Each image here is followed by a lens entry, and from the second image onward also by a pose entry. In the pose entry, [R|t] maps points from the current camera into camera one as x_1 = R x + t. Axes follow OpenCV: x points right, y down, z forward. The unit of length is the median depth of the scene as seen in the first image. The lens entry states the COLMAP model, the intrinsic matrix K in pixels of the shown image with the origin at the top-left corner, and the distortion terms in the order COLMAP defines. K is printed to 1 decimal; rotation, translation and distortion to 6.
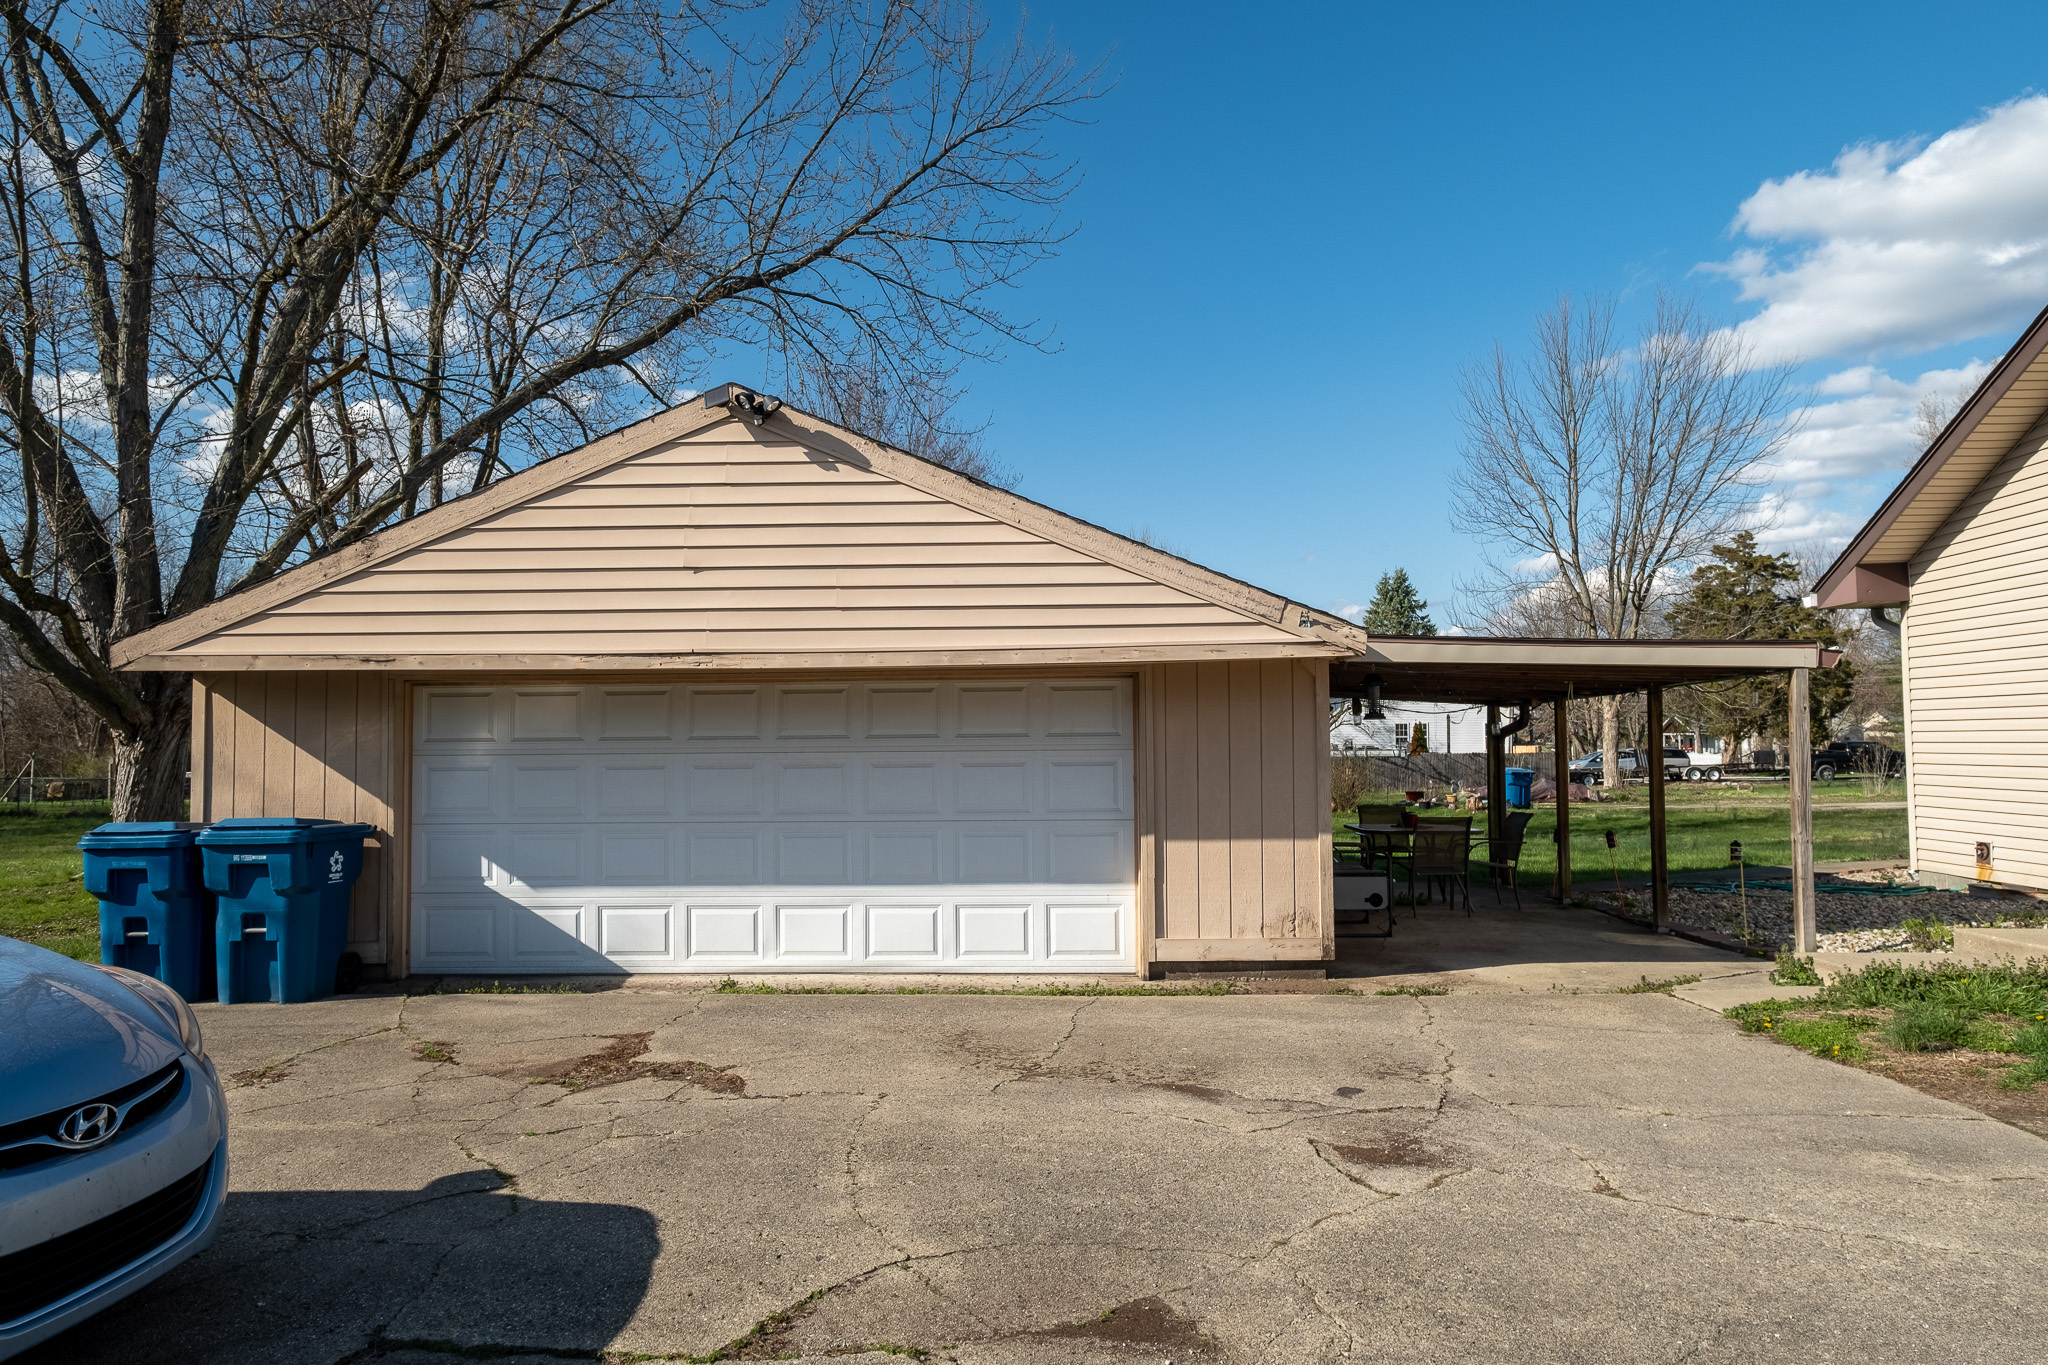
lens RADIAL K [[1303.2, 0, 1024.0], [0, 1303.2, 682.5], [0, 0, 1]] dist [0.005068, -0.005380]
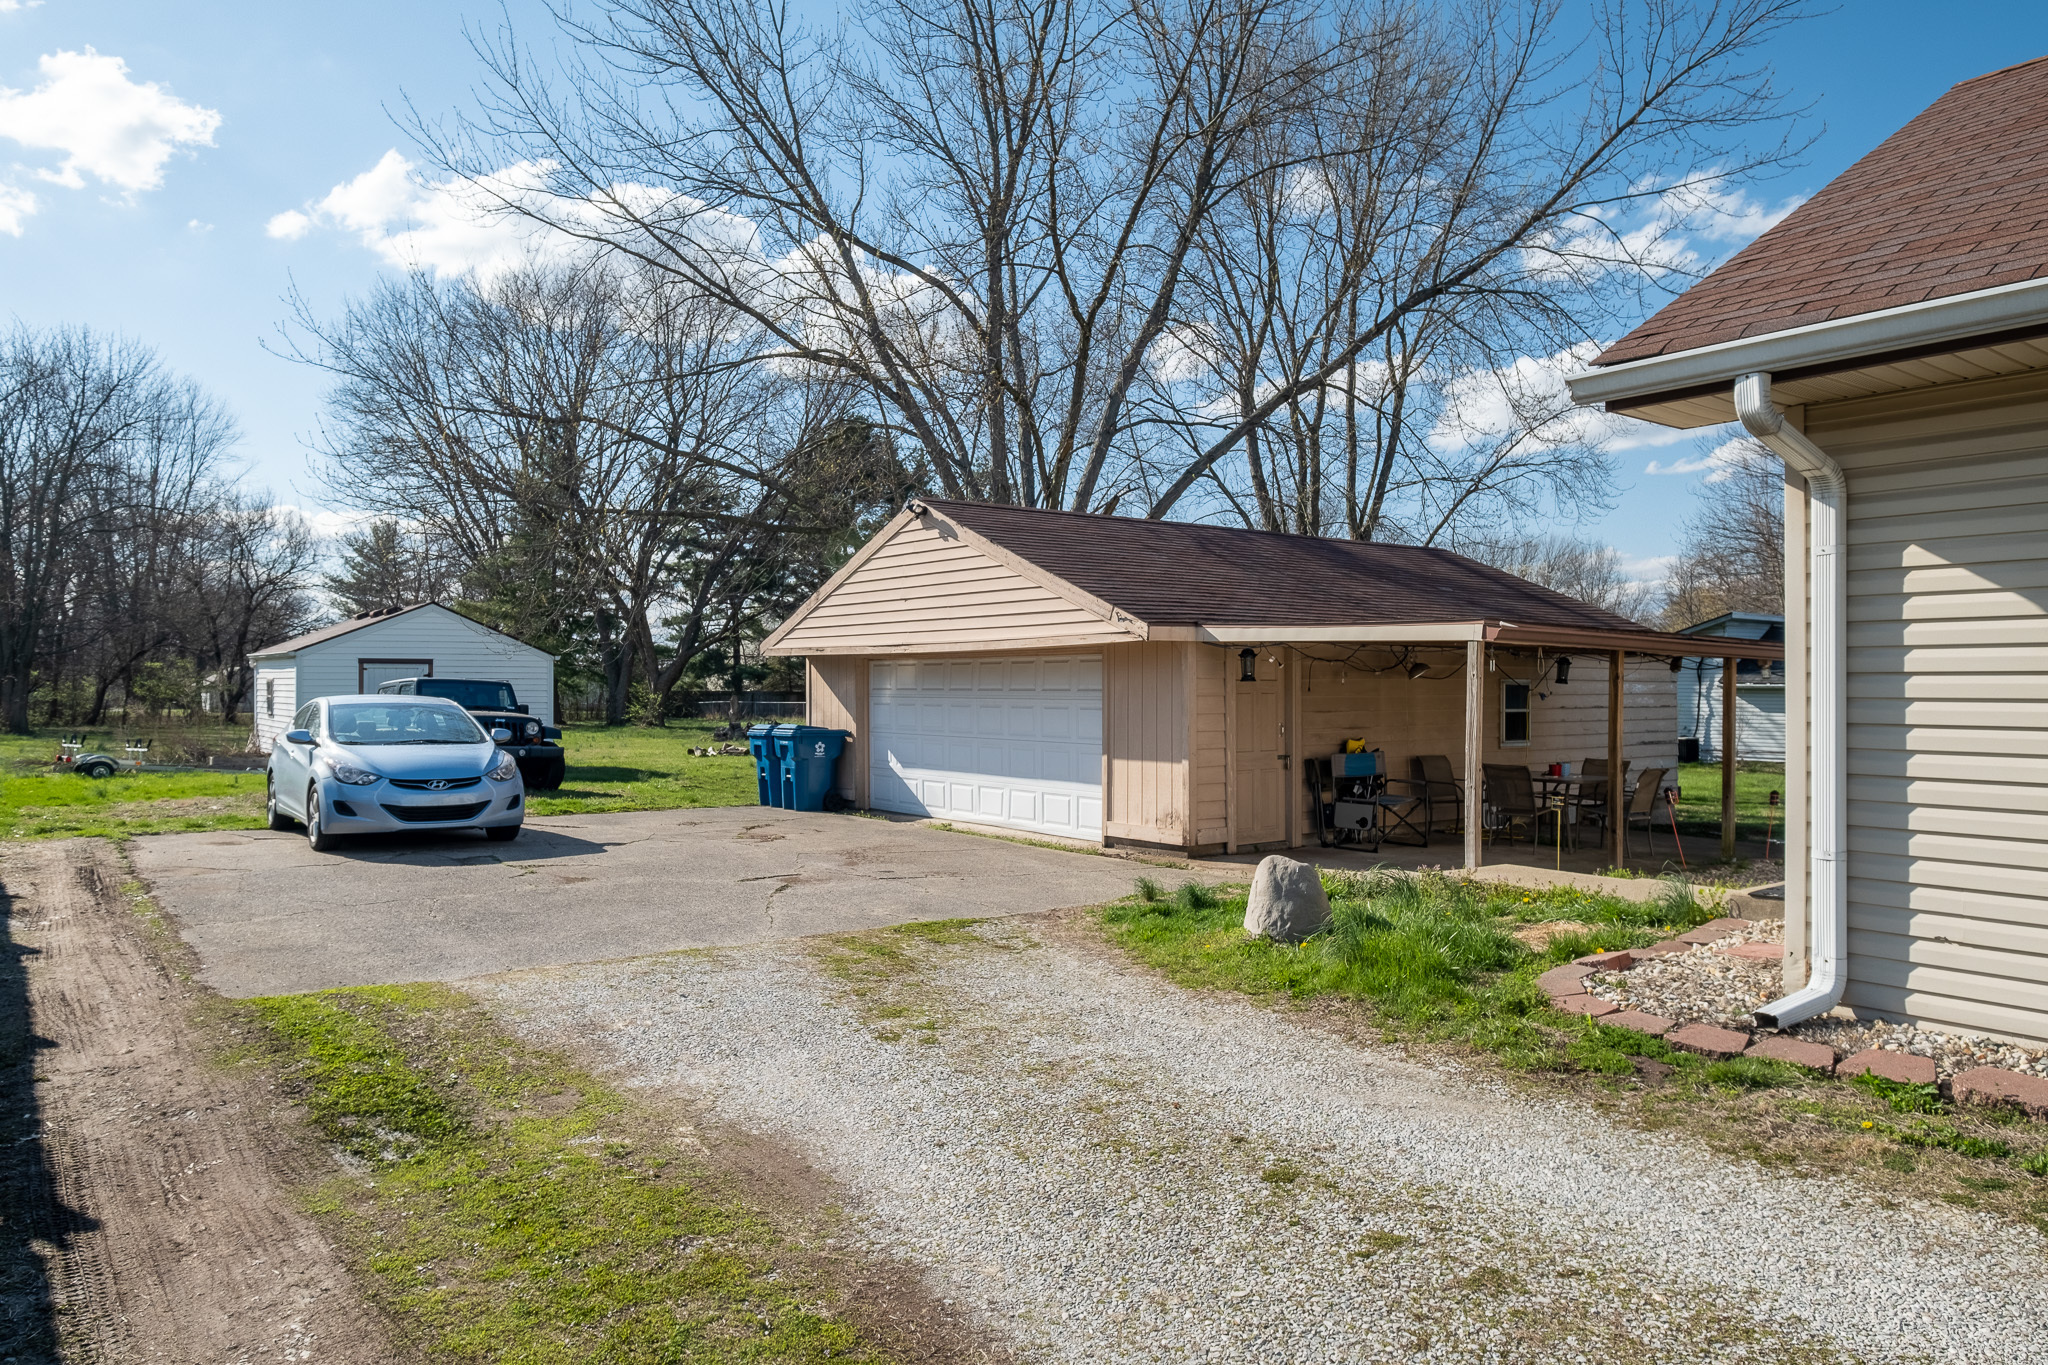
lens RADIAL K [[1303.0, 0, 1023.5], [0, 1303.0, 644.4], [0, 0, 1]] dist [-0.003812, -0.000531]
pose [[0.641287, -0.014799, -0.767159, 1.233159], [0.027325, 0.999620, 0.003559, -0.023028], [0.766815, -0.023245, 0.641447, -0.070308]]
